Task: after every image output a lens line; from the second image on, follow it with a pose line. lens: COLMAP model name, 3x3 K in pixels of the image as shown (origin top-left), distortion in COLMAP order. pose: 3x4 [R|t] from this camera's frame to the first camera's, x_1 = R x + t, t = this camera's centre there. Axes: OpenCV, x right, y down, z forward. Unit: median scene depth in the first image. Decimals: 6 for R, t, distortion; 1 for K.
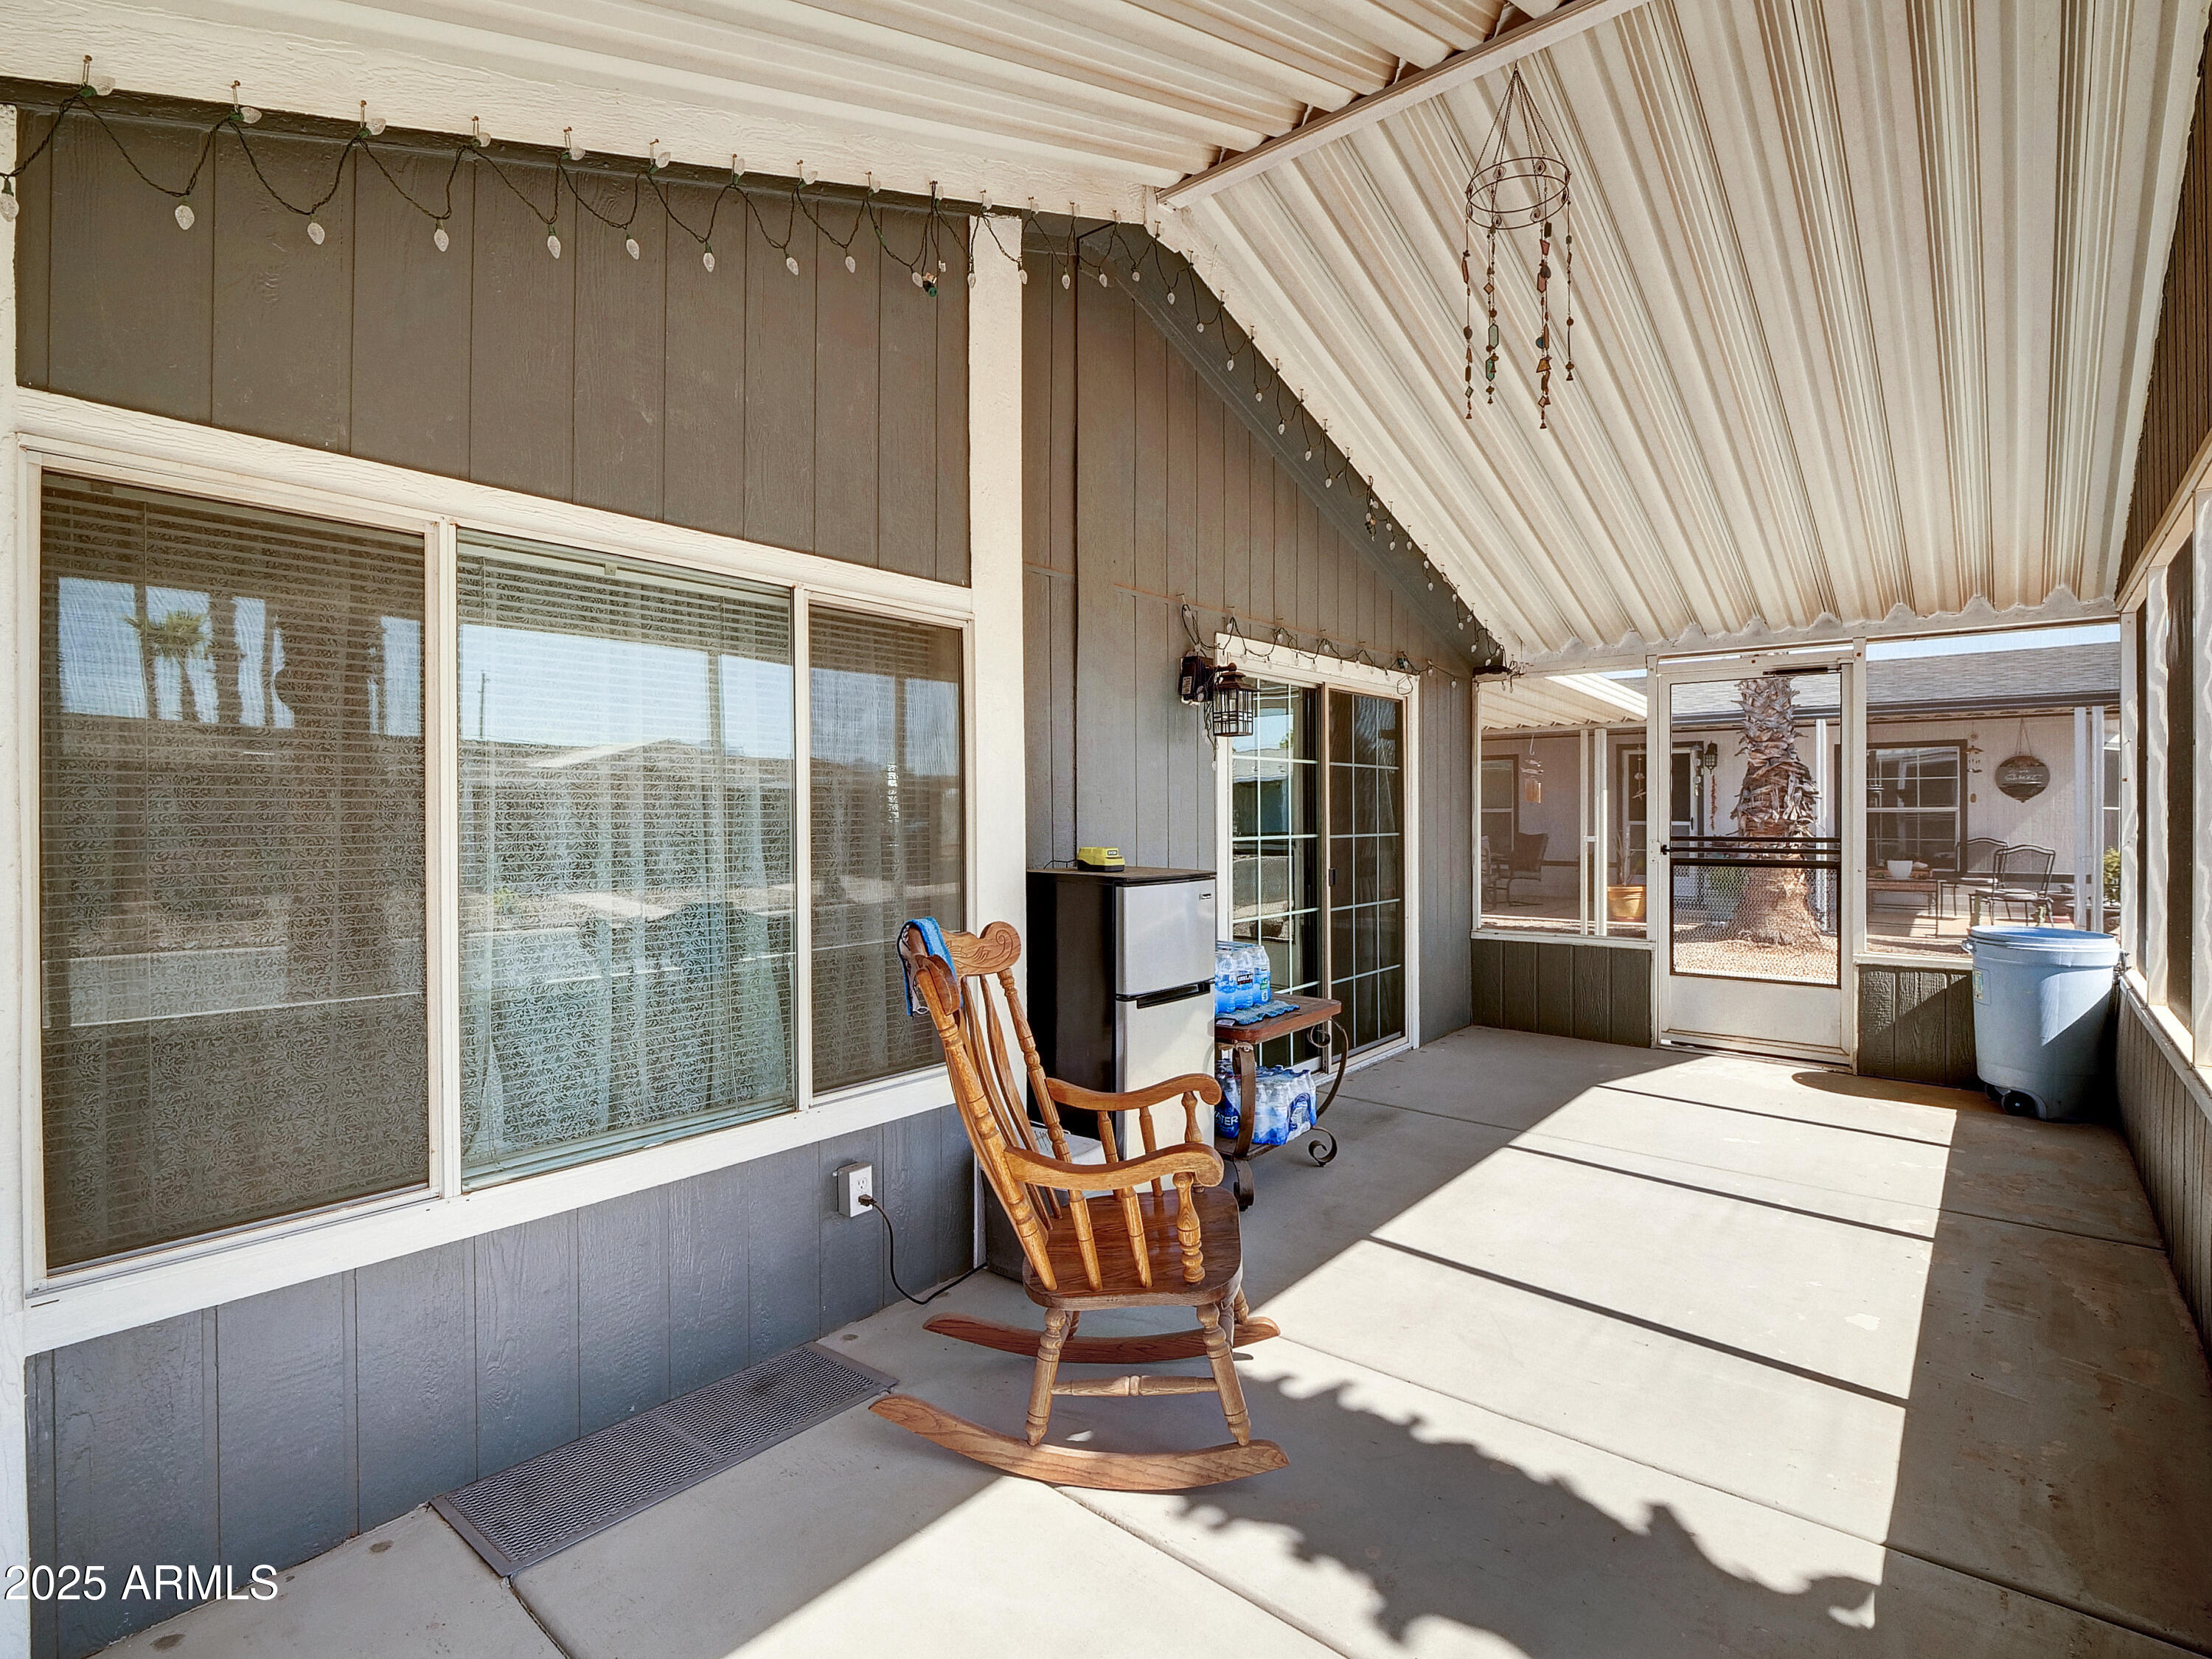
lens RADIAL K [[1088.4, 0, 1101.7], [0, 1088.4, 814.2], [0, 0, 1]] dist [0.003957, -0.018326]
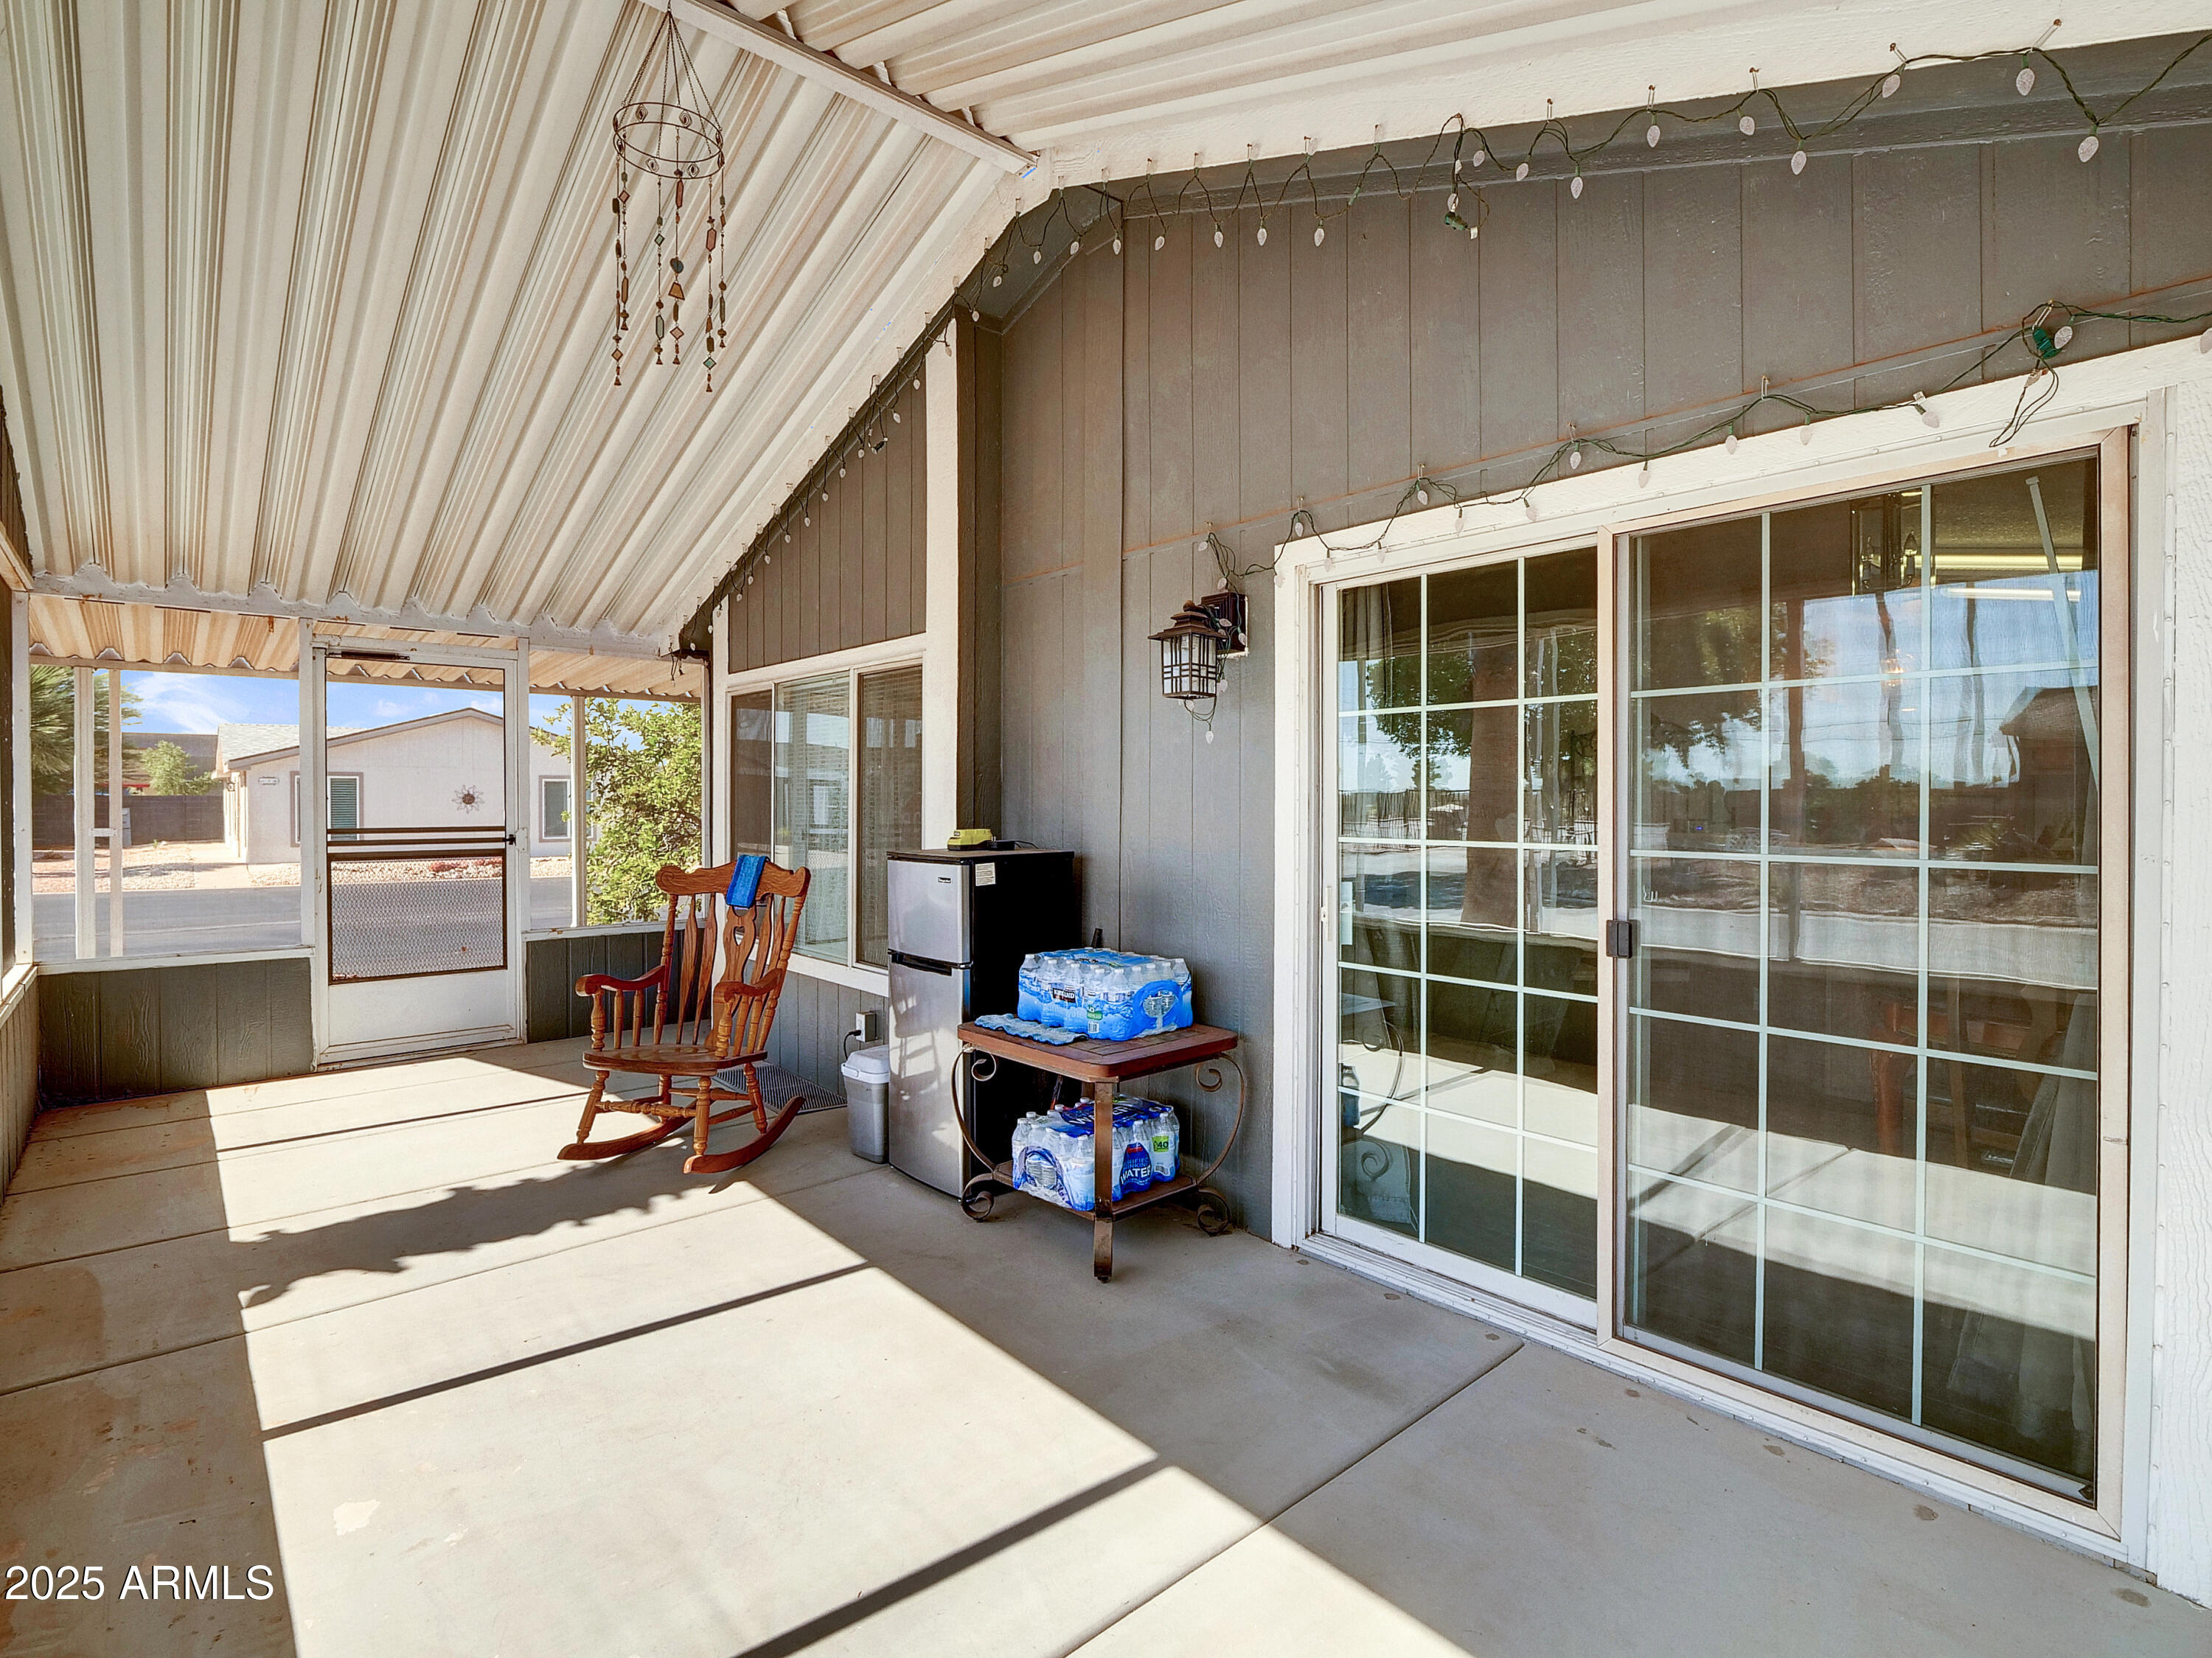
lens RADIAL K [[1088.3, 0, 1101.7], [0, 1088.3, 813.7], [0, 0, 1]] dist [0.003957, -0.018326]
pose [[-0.166616, 0.013269, -0.985933, 1.457360], [-0.006558, 0.999872, 0.014565, -0.002327], [0.986000, 0.008892, -0.166508, 1.769362]]
